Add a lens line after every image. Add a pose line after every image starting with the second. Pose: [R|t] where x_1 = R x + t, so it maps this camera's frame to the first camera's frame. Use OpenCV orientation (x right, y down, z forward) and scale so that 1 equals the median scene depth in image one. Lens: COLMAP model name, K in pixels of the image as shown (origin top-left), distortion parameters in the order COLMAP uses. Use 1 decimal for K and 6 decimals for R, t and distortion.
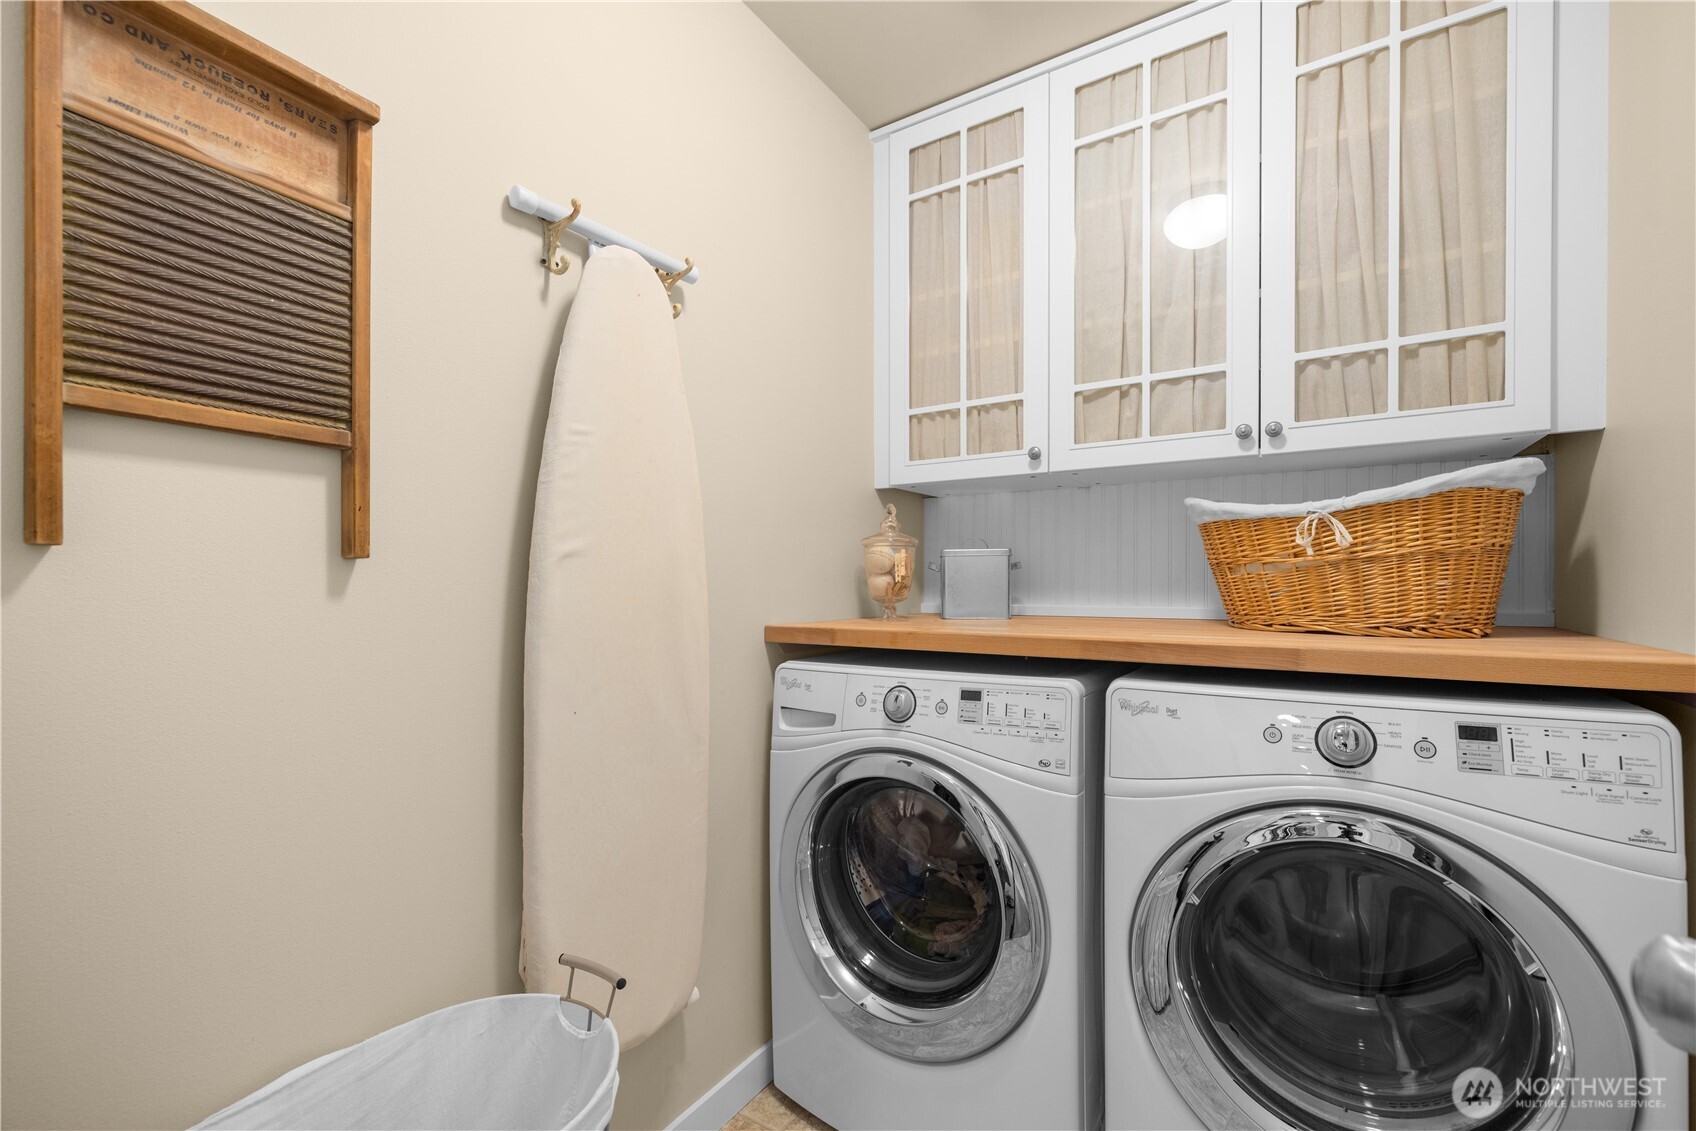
lens RADIAL K [[721.9, 0, 848.0], [0, 721.9, 569.4], [0, 0, 1]] dist [0.001024, -0.000106]
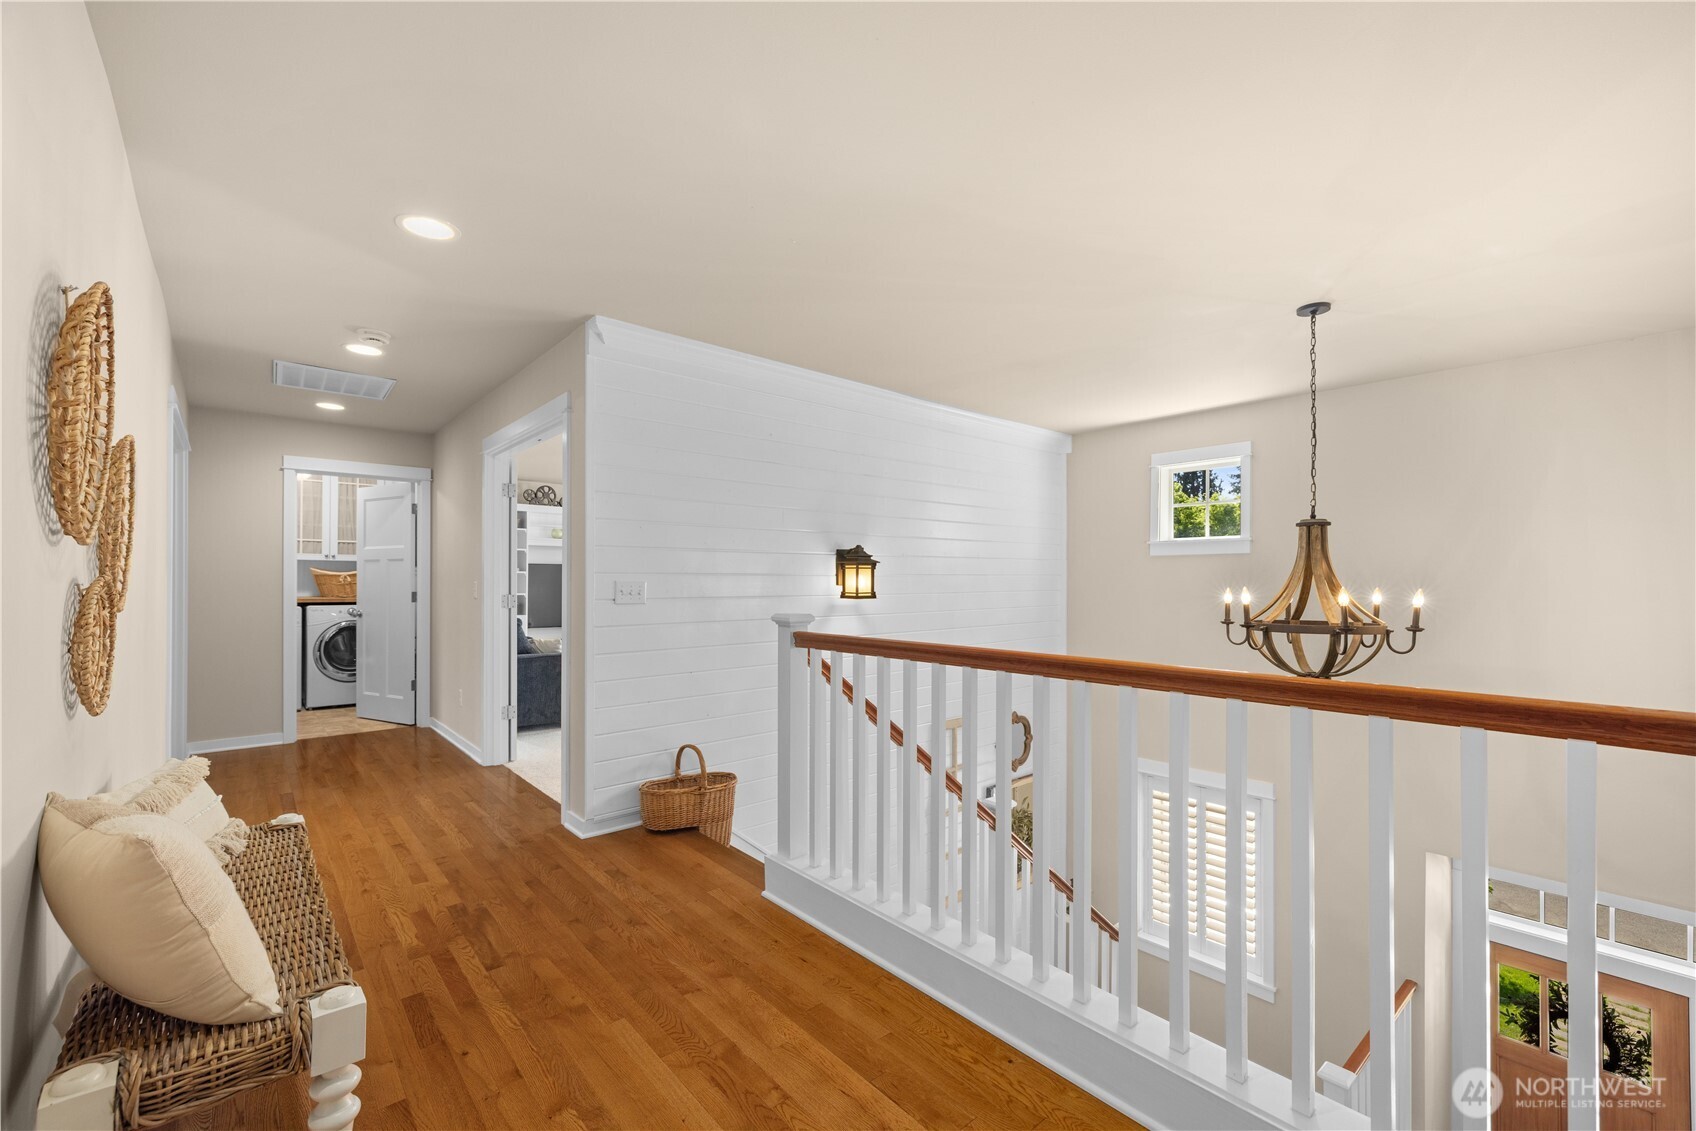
lens RADIAL K [[721.9, 0, 848.6], [0, 721.9, 575.5], [0, 0, 1]] dist [0.001024, -0.000106]
pose [[0.301297, 0.005004, 0.953517, -2.986049], [-0.002562, 0.999987, -0.004438, -0.051439], [-0.953527, -0.001106, 0.301306, -3.750998]]
